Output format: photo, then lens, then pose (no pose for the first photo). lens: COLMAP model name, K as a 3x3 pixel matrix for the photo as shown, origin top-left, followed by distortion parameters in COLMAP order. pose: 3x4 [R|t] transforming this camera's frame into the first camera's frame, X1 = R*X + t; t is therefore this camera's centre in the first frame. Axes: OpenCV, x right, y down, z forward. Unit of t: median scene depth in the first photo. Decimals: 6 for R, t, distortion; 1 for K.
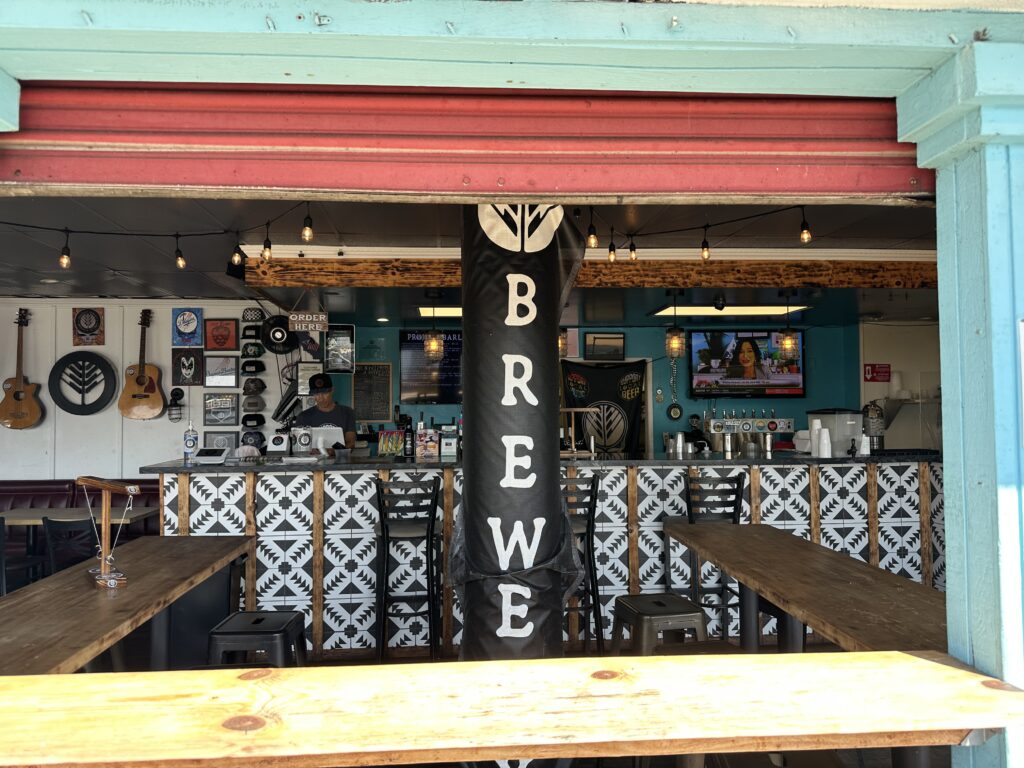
lens RADIAL K [[712.5, 0, 510.2], [0, 712.5, 388.7], [0, 0, 1]] dist [0.063965, -0.080235]
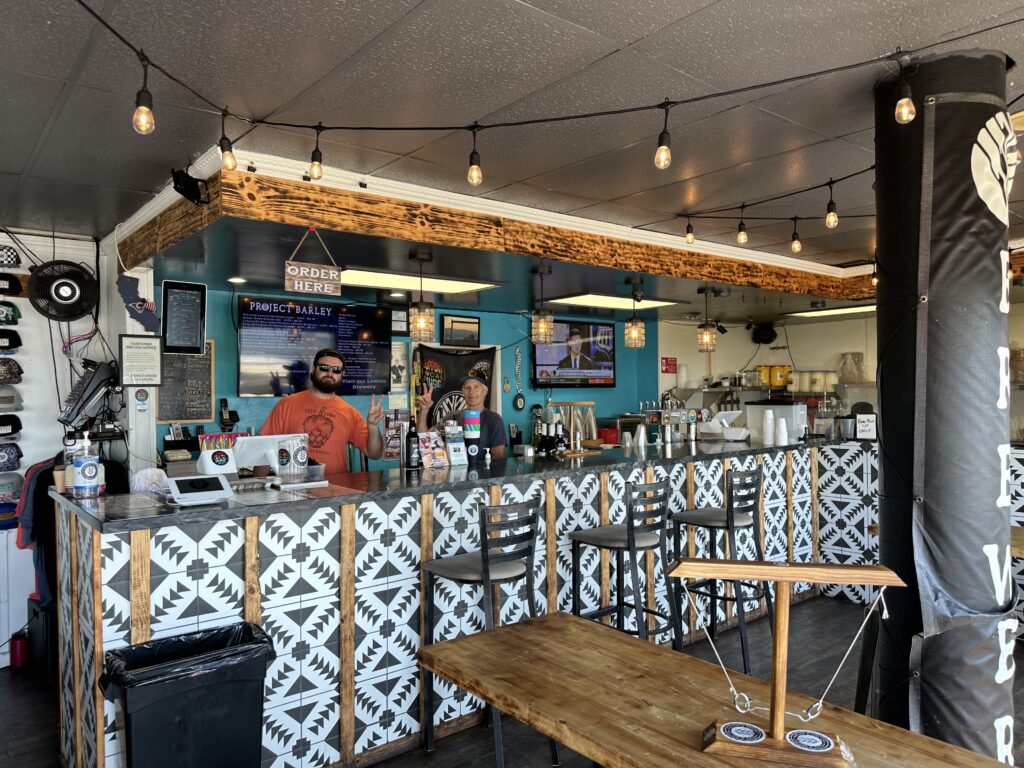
lens RADIAL K [[712.5, 0, 510.8], [0, 712.5, 389.3], [0, 0, 1]] dist [0.063965, -0.080235]
pose [[0.821516, -0.002332, 0.570180, -0.494384], [-0.009751, 0.999788, 0.018140, -0.004143], [-0.570102, -0.020462, 0.821319, 0.326929]]
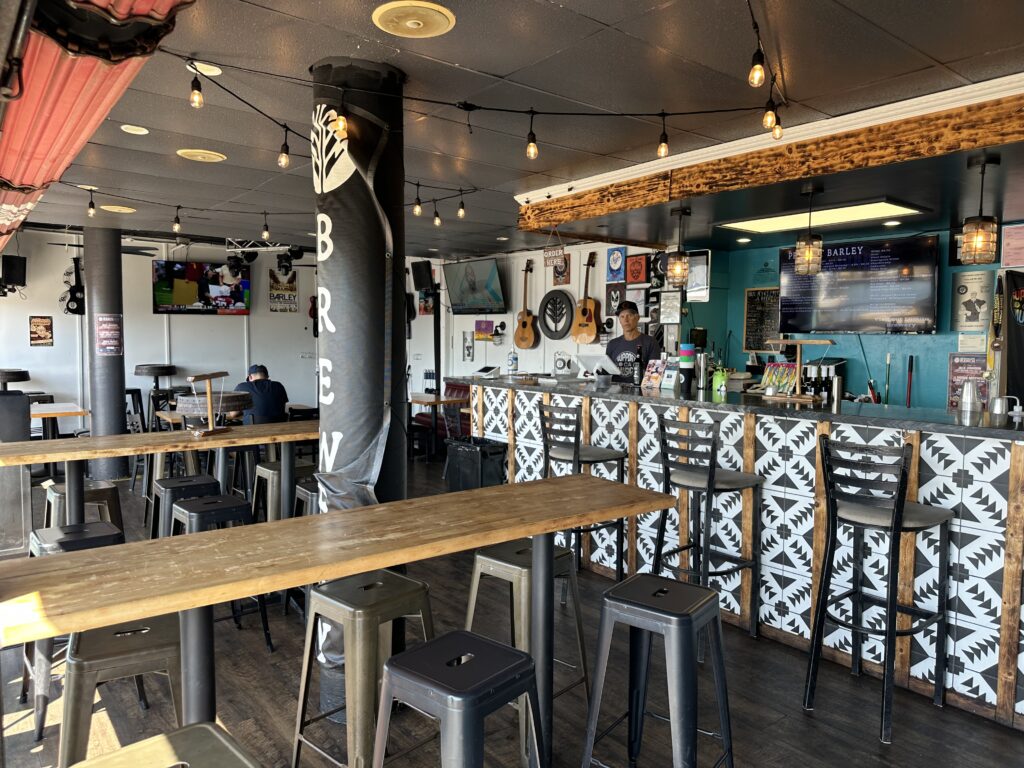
lens RADIAL K [[712.5, 0, 519.7], [0, 712.5, 390.6], [0, 0, 1]] dist [0.063965, -0.080235]
pose [[0.561751, 0.076487, -0.823763, 0.588114], [0.006664, 0.995266, 0.096955, 0.004413], [0.827279, -0.059954, 0.558583, 0.315993]]
